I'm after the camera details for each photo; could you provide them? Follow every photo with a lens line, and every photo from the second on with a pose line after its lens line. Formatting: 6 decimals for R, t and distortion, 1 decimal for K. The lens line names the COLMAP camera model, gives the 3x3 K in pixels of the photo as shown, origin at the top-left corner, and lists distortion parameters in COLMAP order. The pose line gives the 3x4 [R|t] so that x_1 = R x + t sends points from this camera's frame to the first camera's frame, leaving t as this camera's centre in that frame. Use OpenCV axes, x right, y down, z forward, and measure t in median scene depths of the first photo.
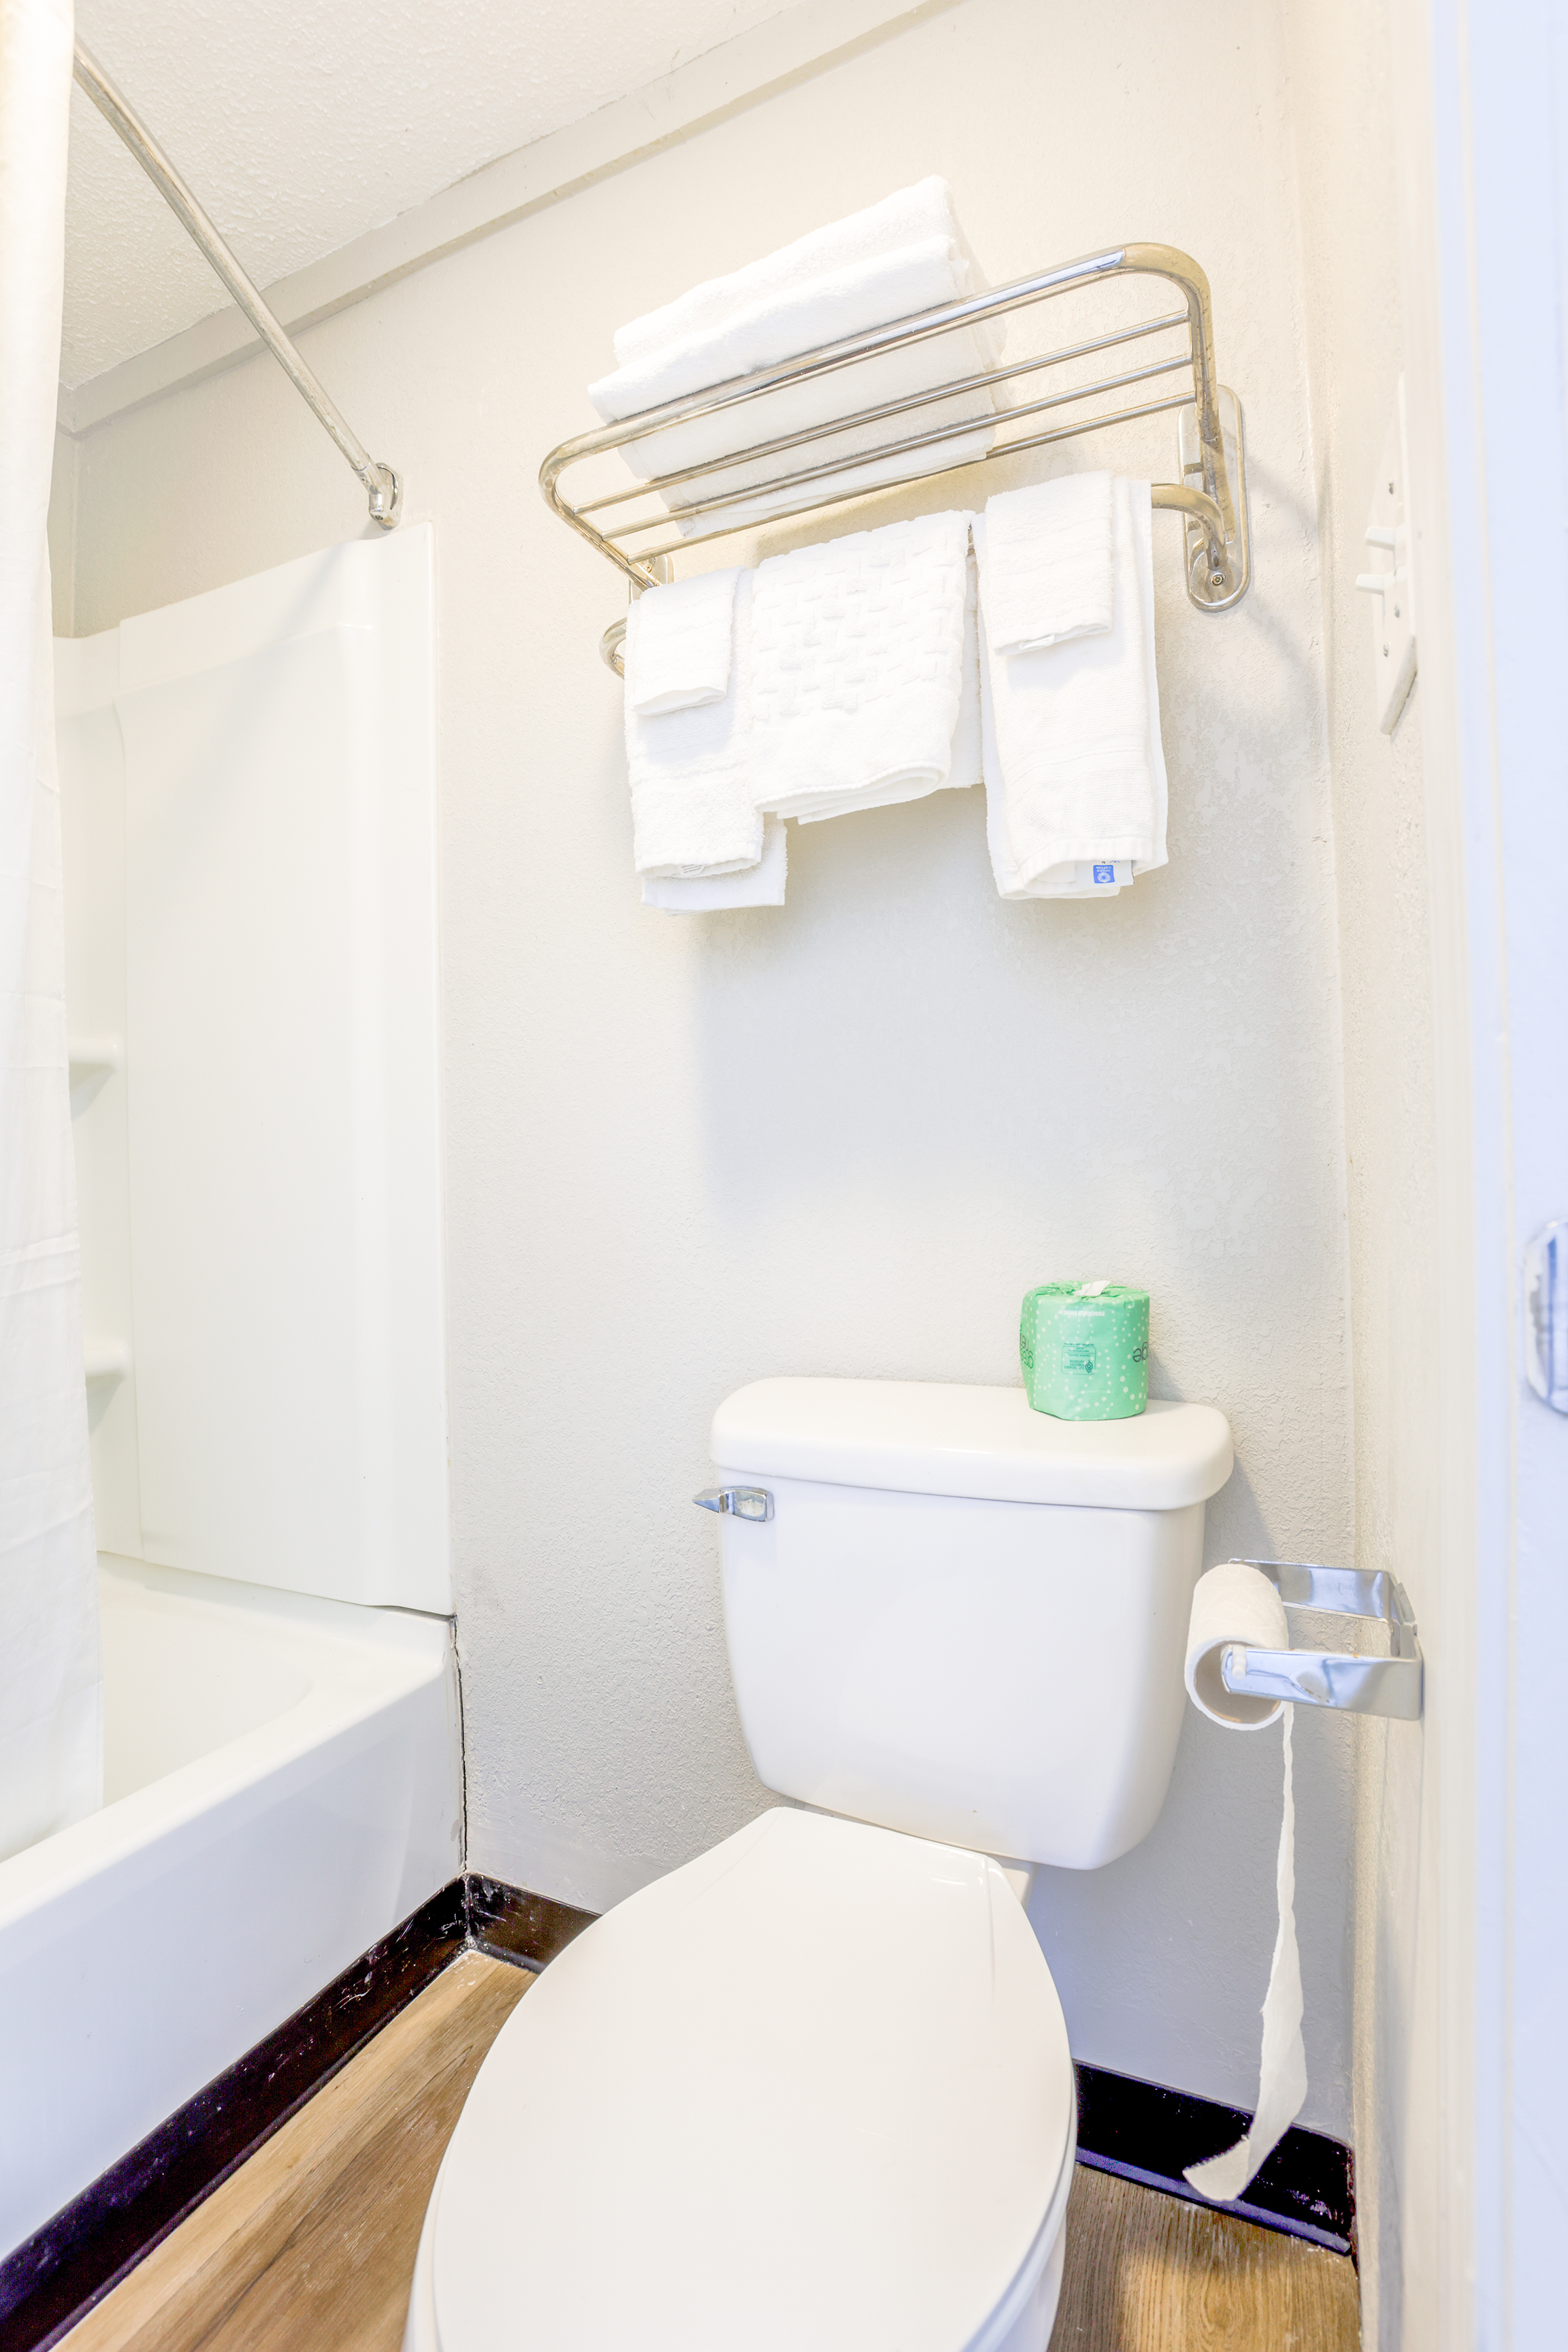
lens RADIAL K [[1078.9, 0, 787.3], [0, 1078.9, 1183.1], [0, 0, 1]] dist [-0.055841, 0.011484]
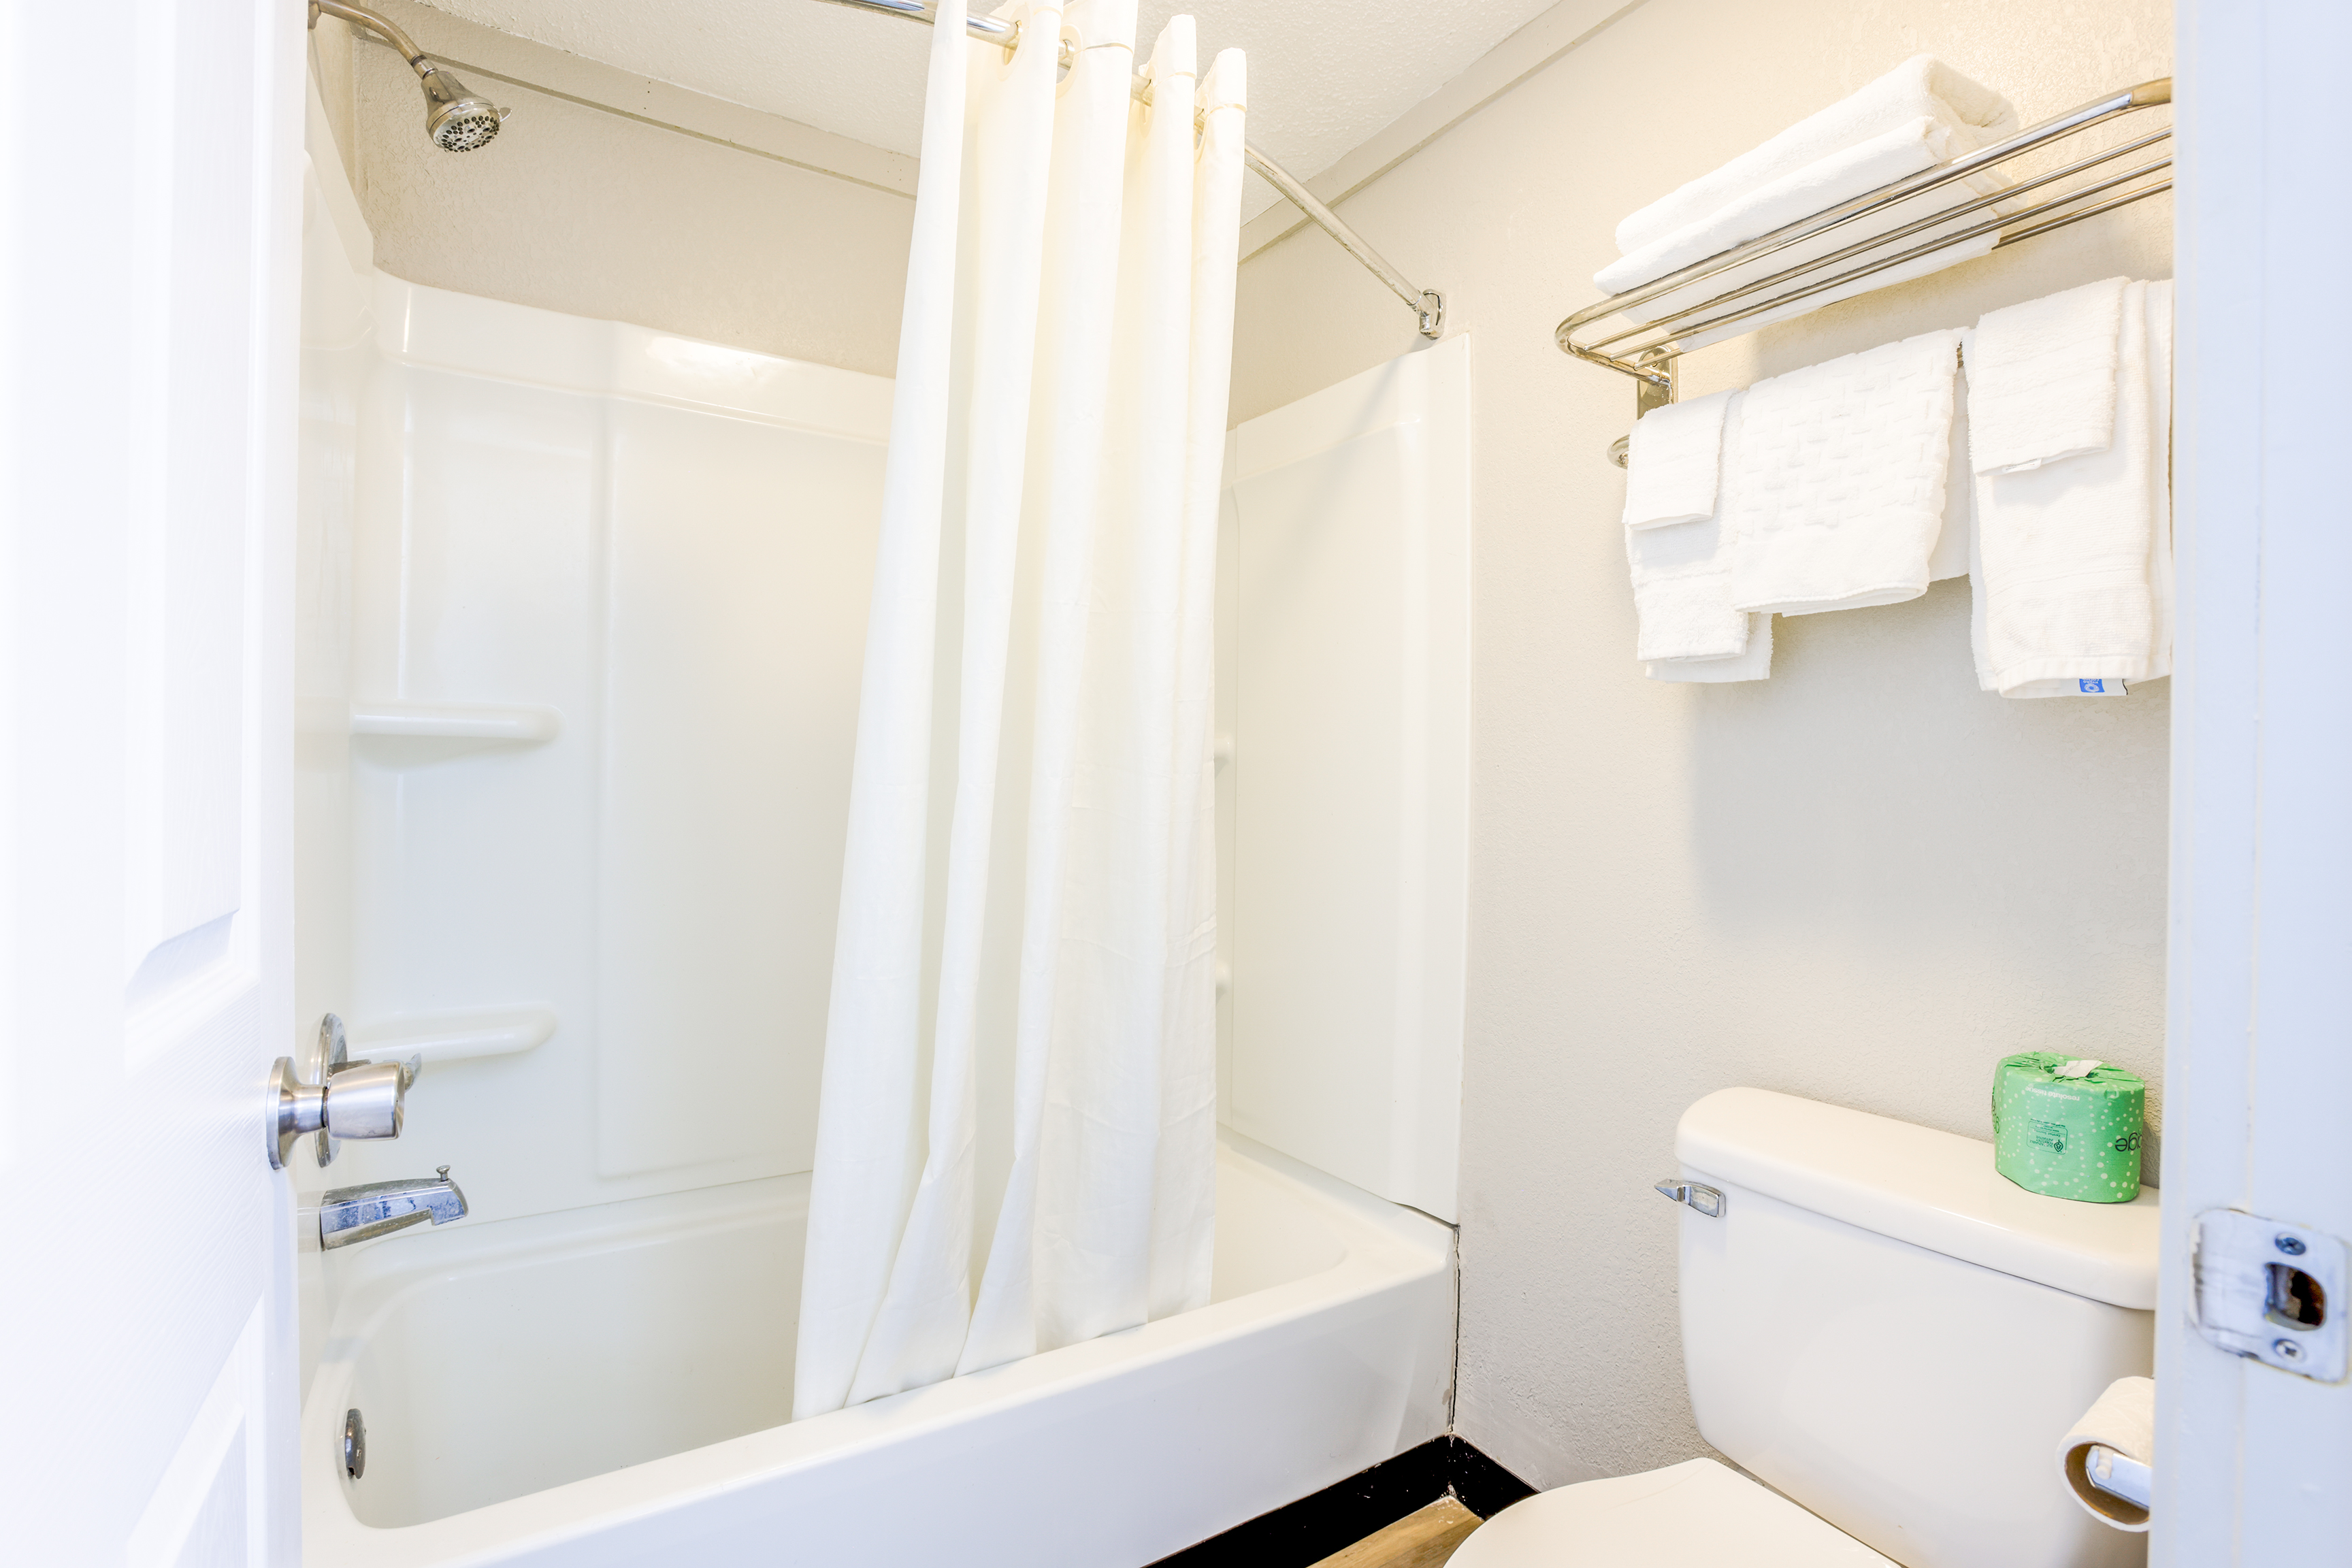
lens RADIAL K [[1078.9, 0, 1162.2], [0, 1078.9, 794.8], [0, 0, 1]] dist [-0.055841, 0.011484]
pose [[0.830210, 0.039051, -0.556081, 0.097243], [-0.031073, 0.999234, 0.023781, -0.155944], [0.556584, -0.002464, 0.830788, -0.300038]]
